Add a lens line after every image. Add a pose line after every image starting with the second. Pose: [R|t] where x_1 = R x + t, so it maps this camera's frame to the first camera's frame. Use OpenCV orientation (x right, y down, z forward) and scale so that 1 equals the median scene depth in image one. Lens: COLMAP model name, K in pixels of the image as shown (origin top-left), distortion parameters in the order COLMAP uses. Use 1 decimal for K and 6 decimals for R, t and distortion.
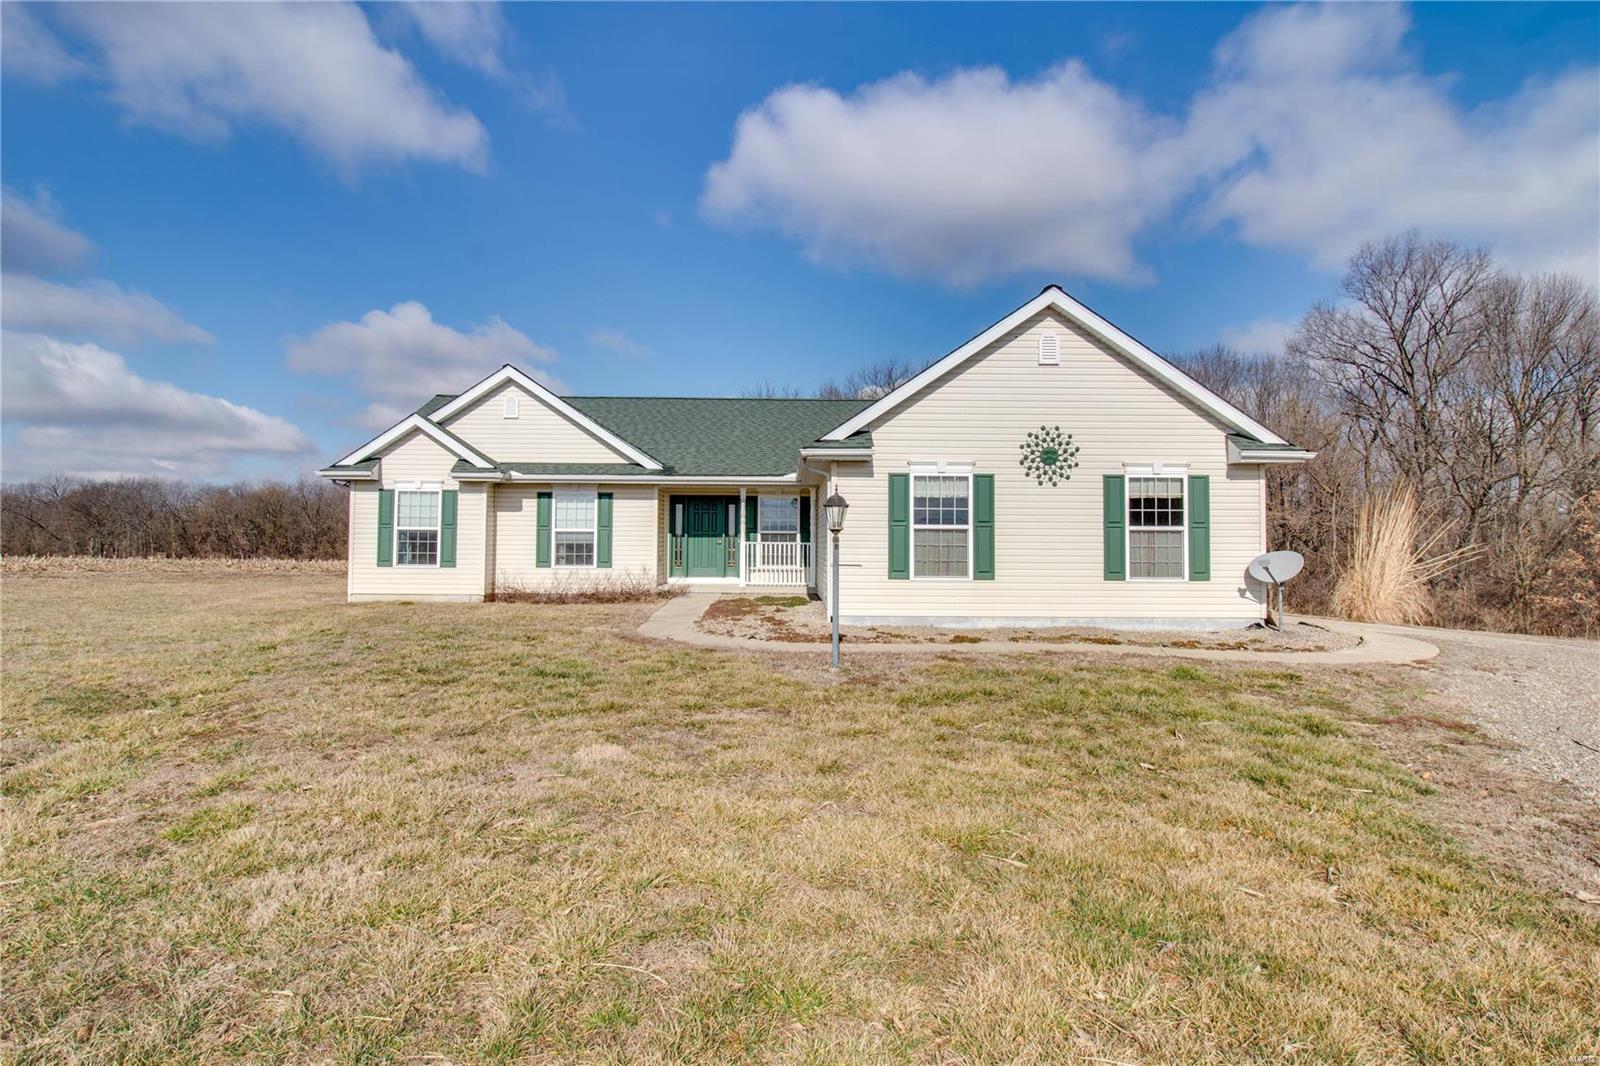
lens RADIAL K [[819.0, 0, 800.5], [0, 819.0, 509.8], [0, 0, 1]] dist [-0.000966, 0.000272]
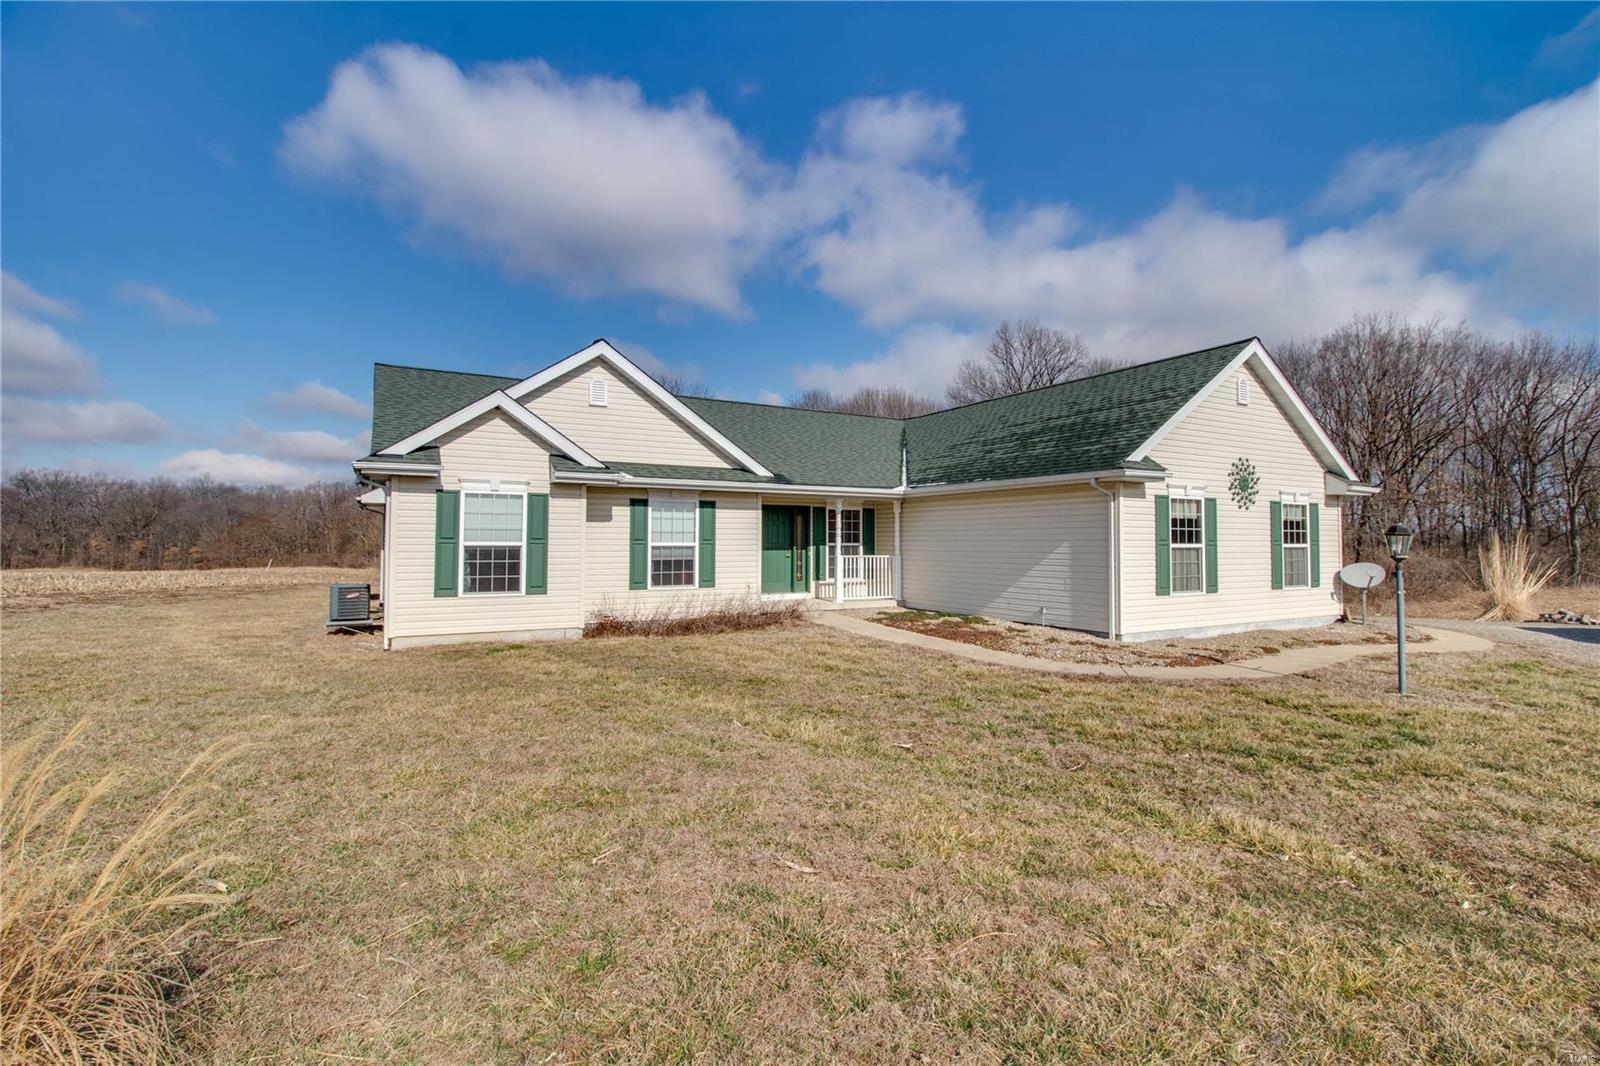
lens RADIAL K [[769.9, 0, 800.0], [0, 769.9, 533.0], [0, 0, 1]] dist [-0.012985, -0.000421]
pose [[0.881857, 0.001955, 0.471512, -0.543994], [-0.017016, 0.999472, 0.027679, -0.011162], [-0.471209, -0.032432, 0.881425, 0.250146]]
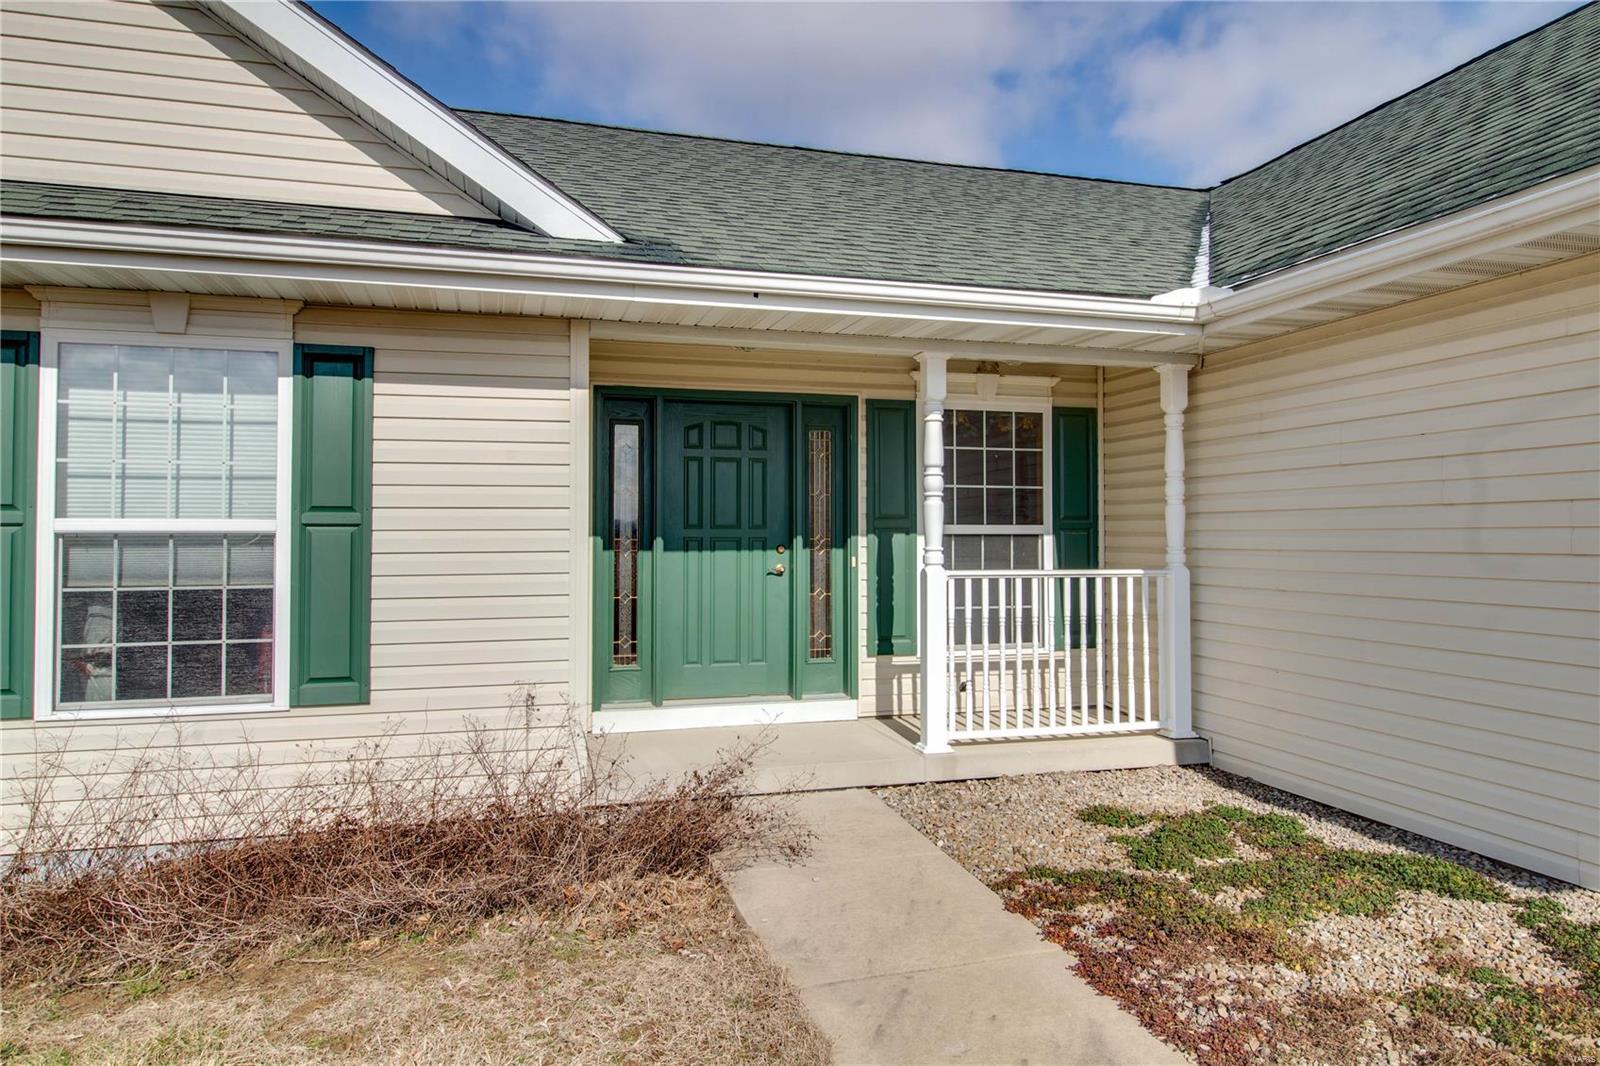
lens RADIAL K [[1079.2, 0, 796.1], [0, 1079.2, 516.4], [0, 0, 1]] dist [0.019371, -0.000054]
pose [[0.968117, -0.000235, 0.250499, -0.198083], [-0.005380, 0.999749, 0.021729, 0.016128], [-0.250442, -0.022384, 0.967873, 0.720134]]
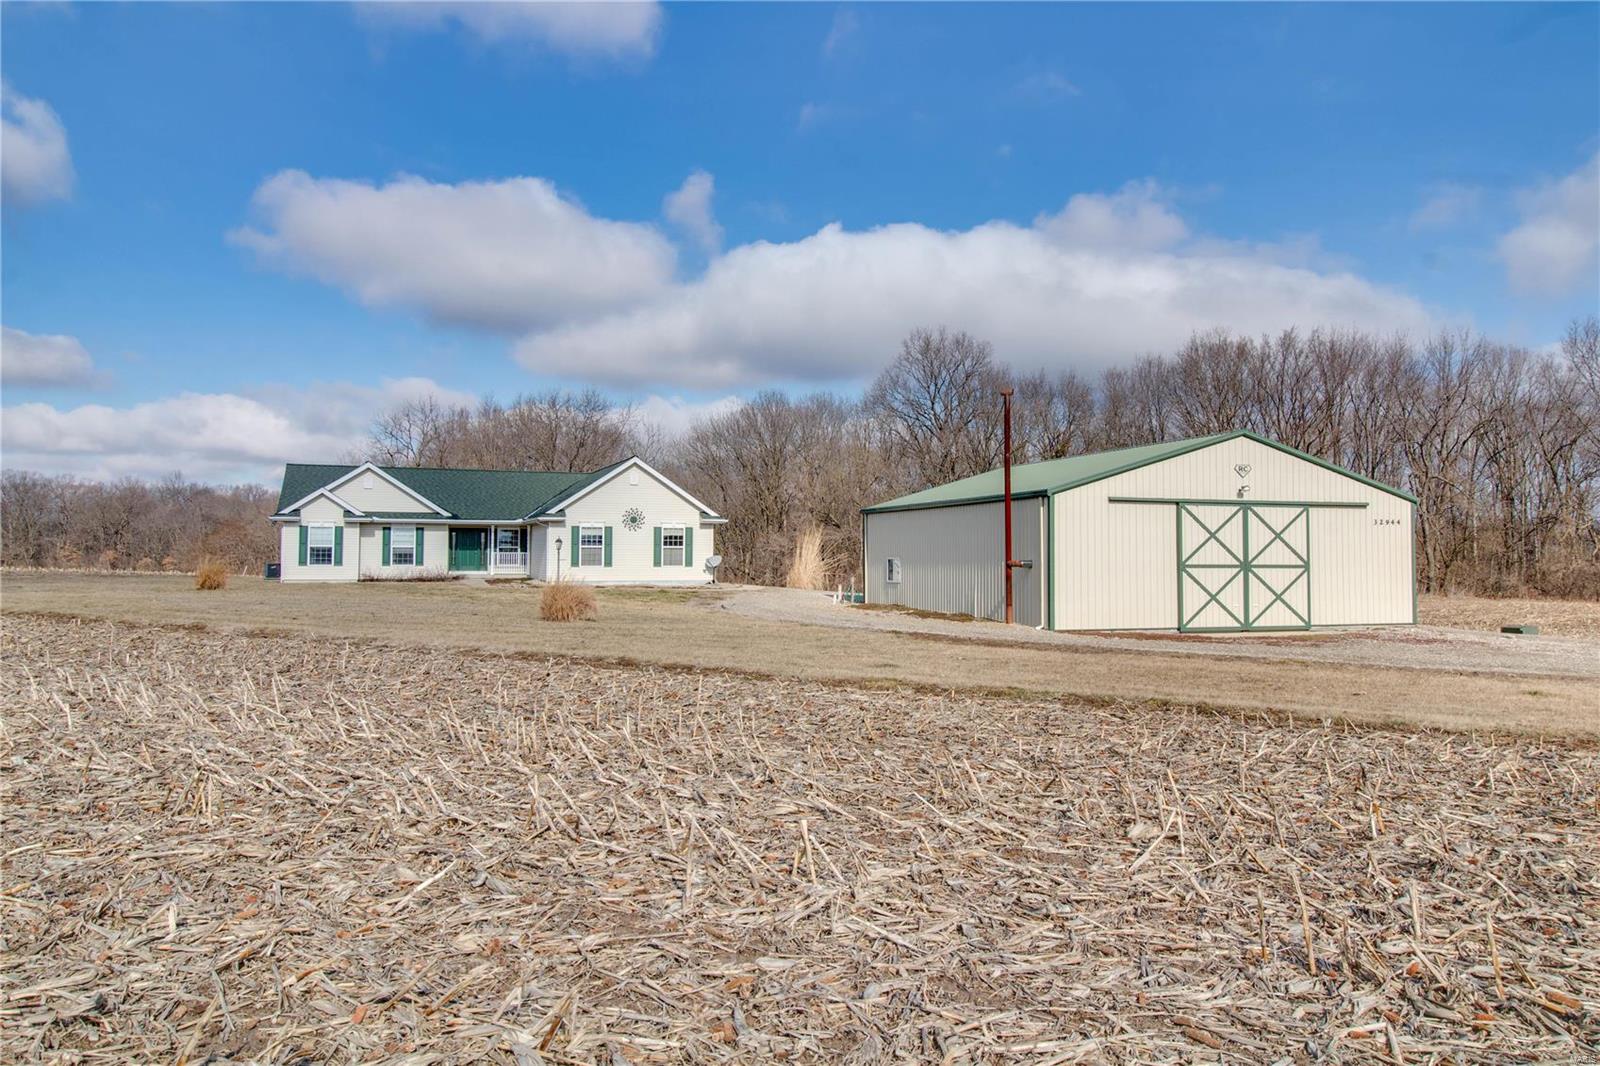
lens RADIAL K [[1107.1, 0, 800.0], [0, 1107.1, 533.0], [0, 0, 1]] dist [0.000860, 0.001242]
pose [[0.940050, 0.003411, 0.341019, -0.292423], [-0.011709, 0.999683, 0.022278, -0.078187], [-0.340835, -0.024936, 0.939793, -1.822192]]
